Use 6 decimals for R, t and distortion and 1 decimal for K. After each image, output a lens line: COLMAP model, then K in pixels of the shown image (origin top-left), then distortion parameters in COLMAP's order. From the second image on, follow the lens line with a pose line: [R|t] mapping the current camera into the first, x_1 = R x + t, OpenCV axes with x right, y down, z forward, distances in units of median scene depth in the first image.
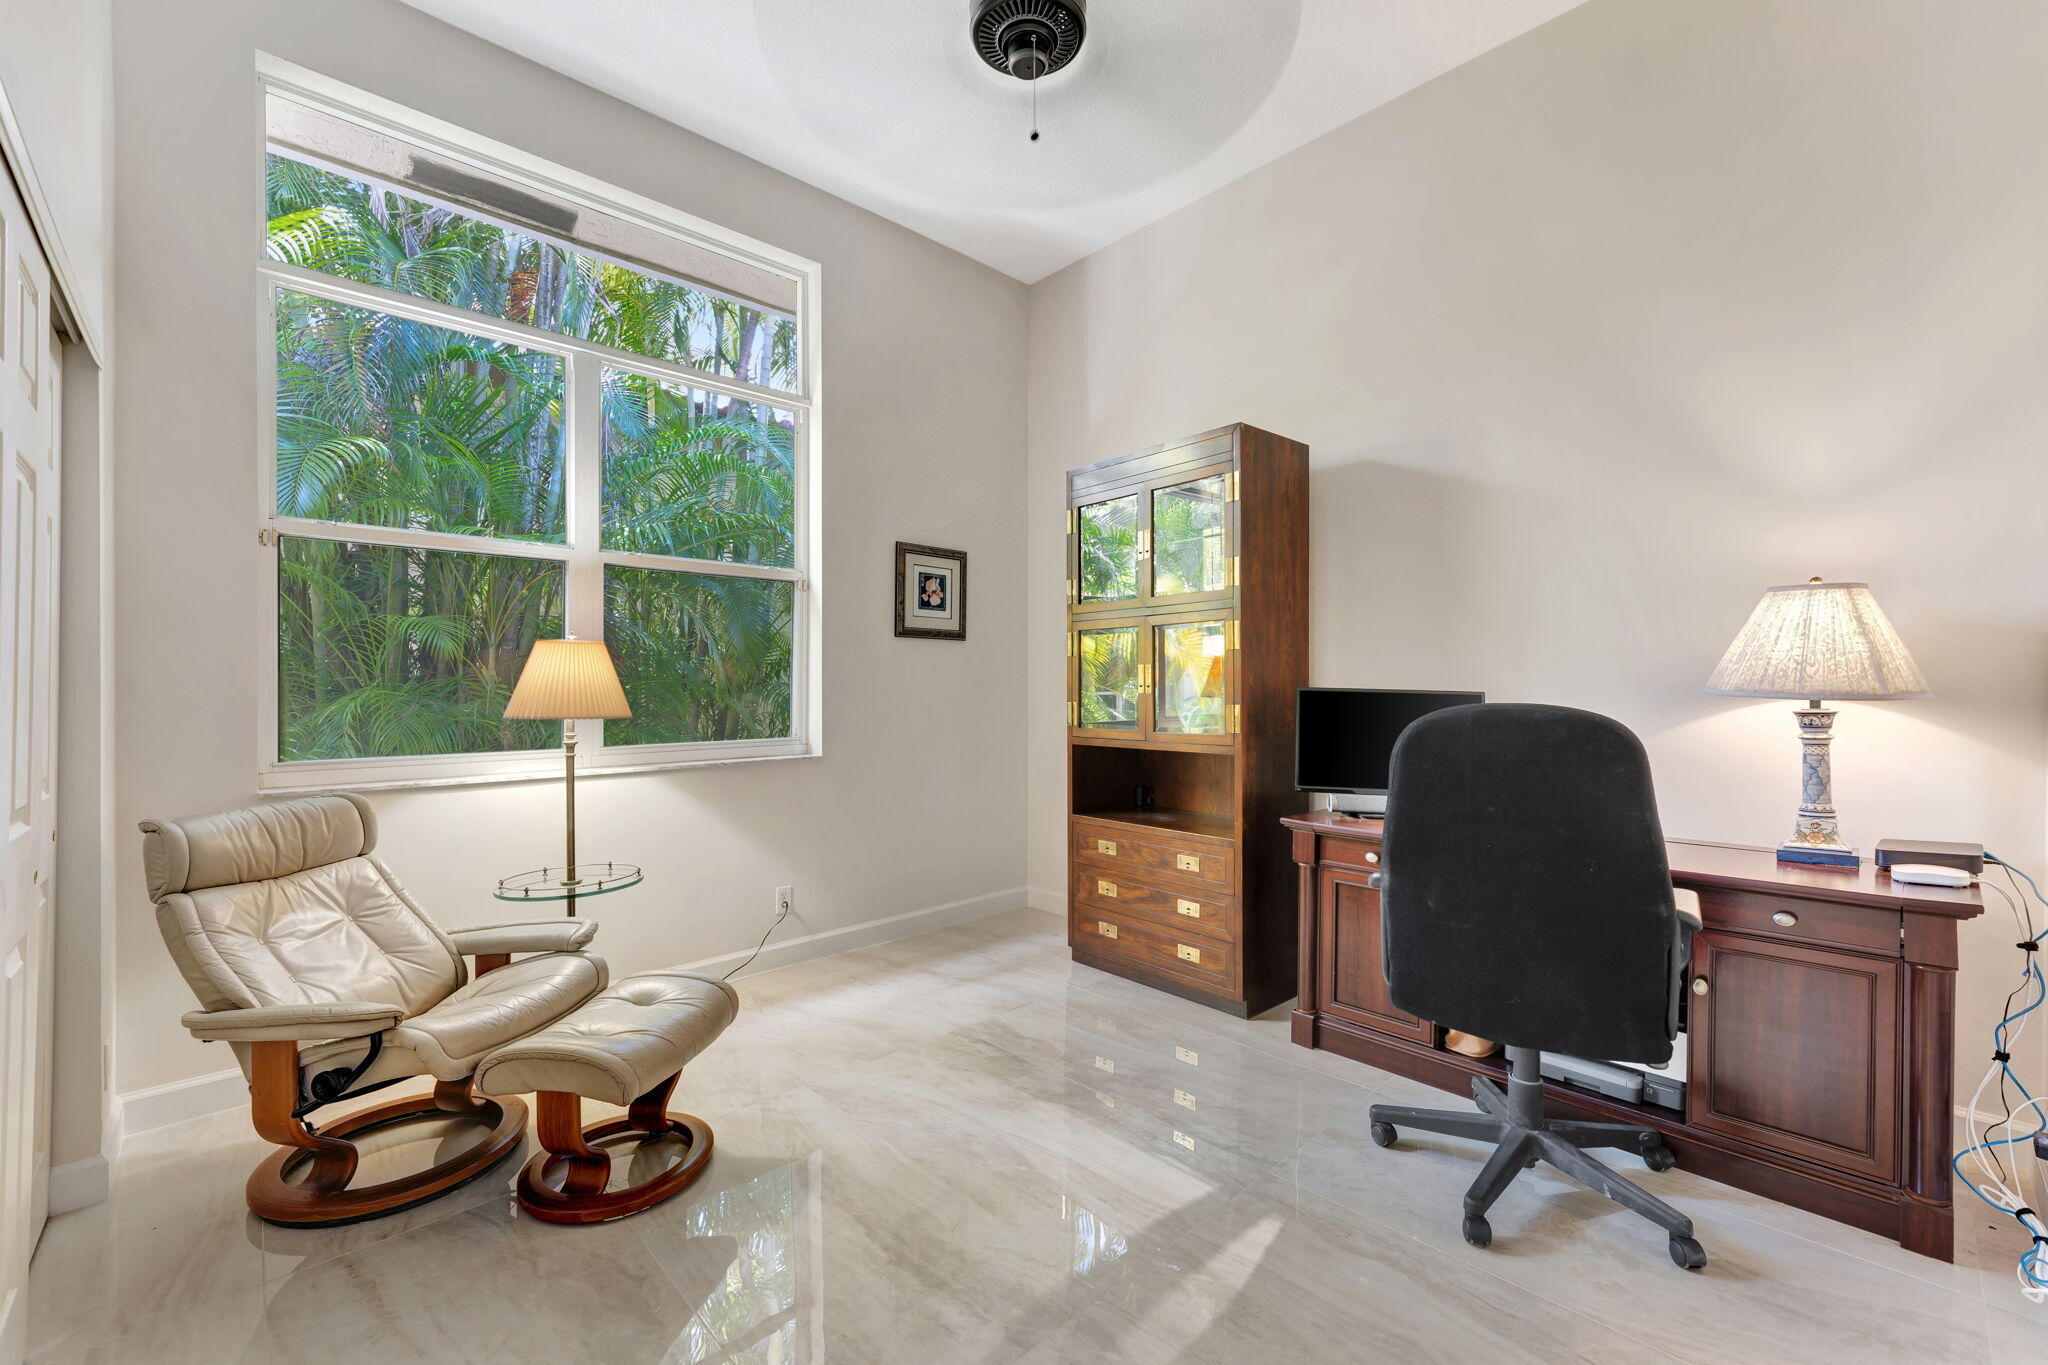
lens RADIAL K [[842.4, 0, 1029.2], [0, 842.4, 684.4], [0, 0, 1]] dist [0.000584, 0.000076]
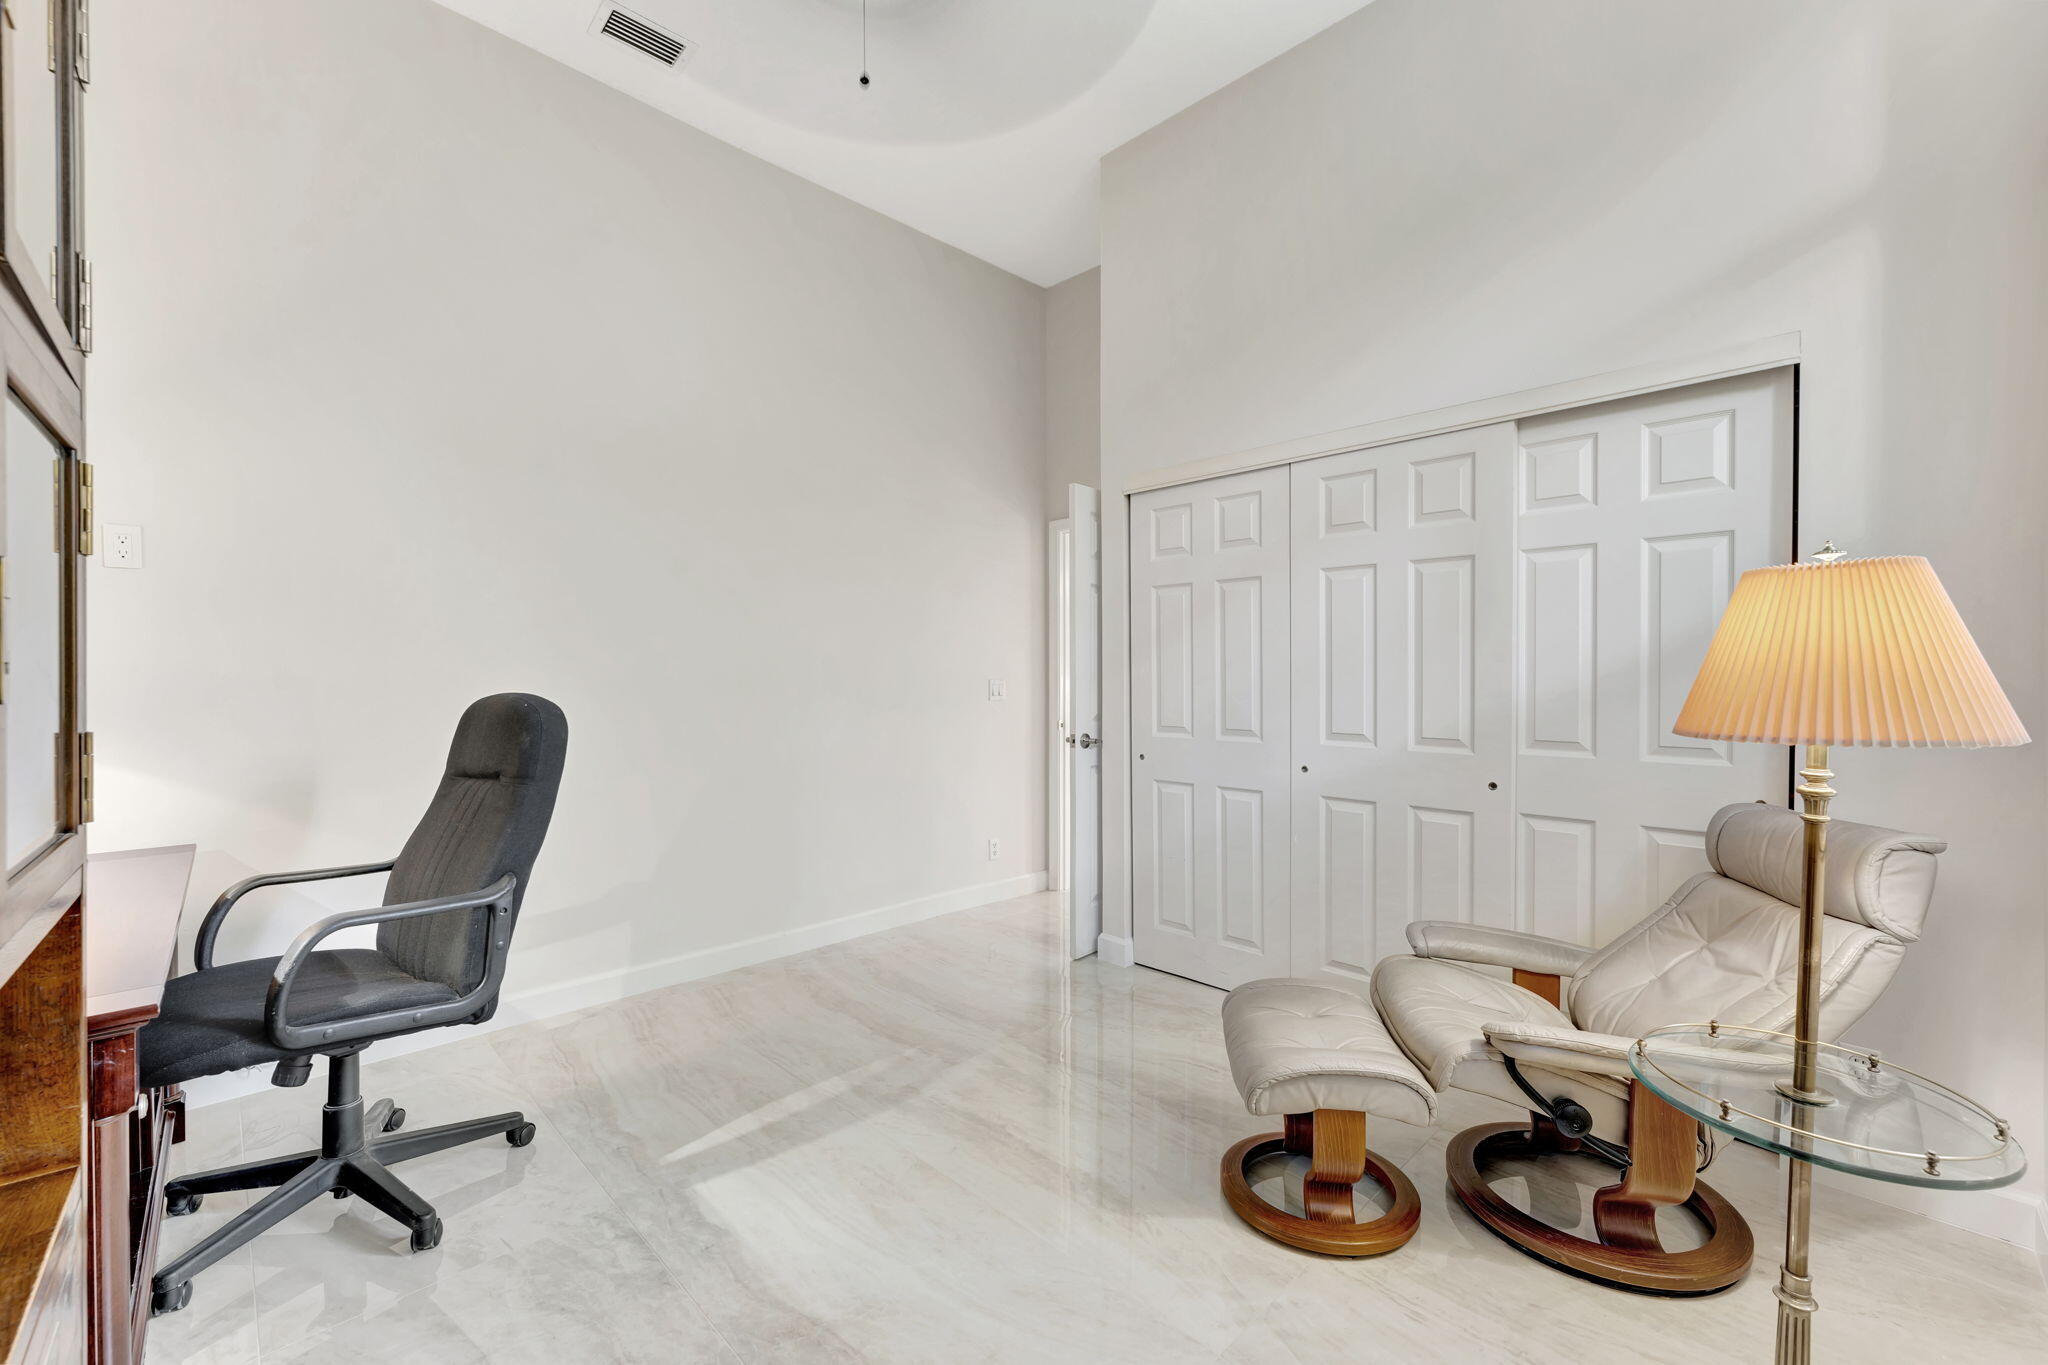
lens RADIAL K [[877.2, 0, 1024.9], [0, 877.2, 677.6], [0, 0, 1]] dist [0.001412, -0.000084]
pose [[-0.999998, 0.001778, 0.000588, -0.174025], [0.001779, 0.999995, 0.002598, -0.005840], [-0.000583, 0.002599, -0.999996, 2.043939]]
